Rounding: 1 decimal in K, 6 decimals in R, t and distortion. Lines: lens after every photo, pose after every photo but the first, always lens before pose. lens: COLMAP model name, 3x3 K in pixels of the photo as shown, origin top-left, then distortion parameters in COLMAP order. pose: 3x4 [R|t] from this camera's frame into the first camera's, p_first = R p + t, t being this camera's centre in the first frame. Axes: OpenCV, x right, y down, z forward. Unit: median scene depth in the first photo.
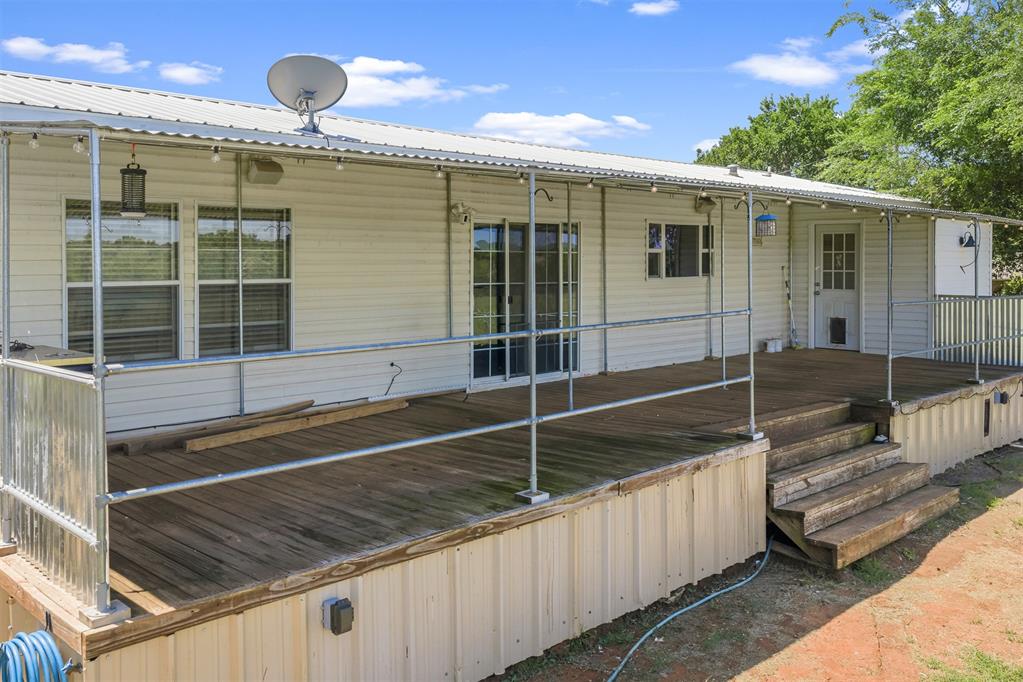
lens RADIAL K [[855.9, 0, 517.0], [0, 855.9, 302.4], [0, 0, 1]] dist [0.009990, -0.005177]
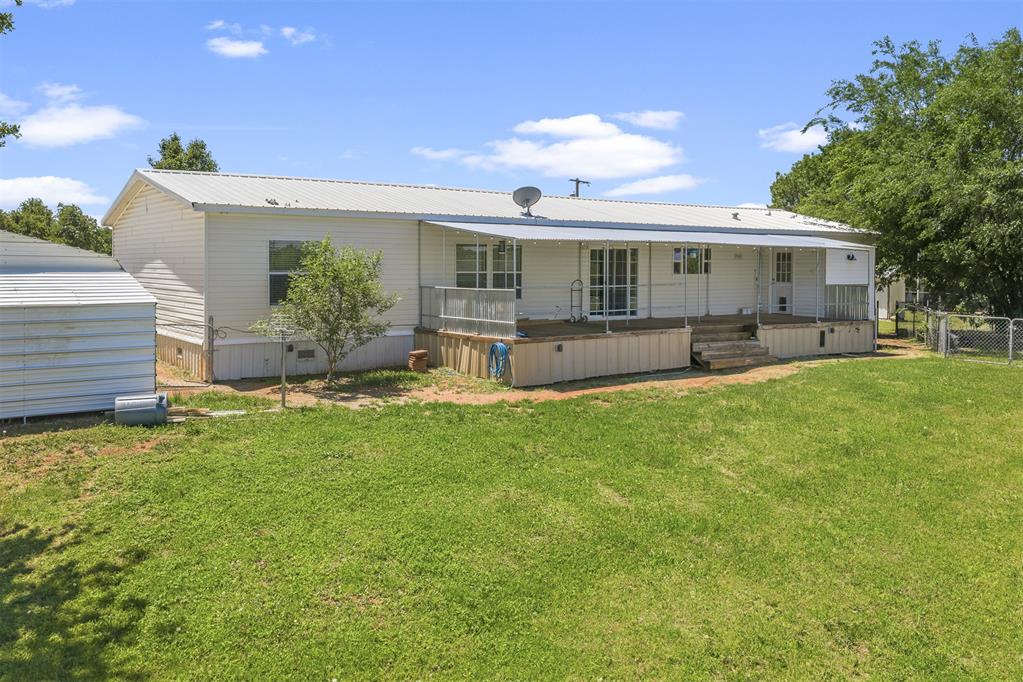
lens RADIAL K [[855.9, 0, 517.0], [0, 855.9, 302.4], [0, 0, 1]] dist [0.009990, -0.005177]
pose [[0.991674, 0.014936, -0.127905, 0.049332], [-0.015356, 0.999879, -0.002293, 0.057629], [0.127855, 0.004238, 0.991784, -1.268414]]
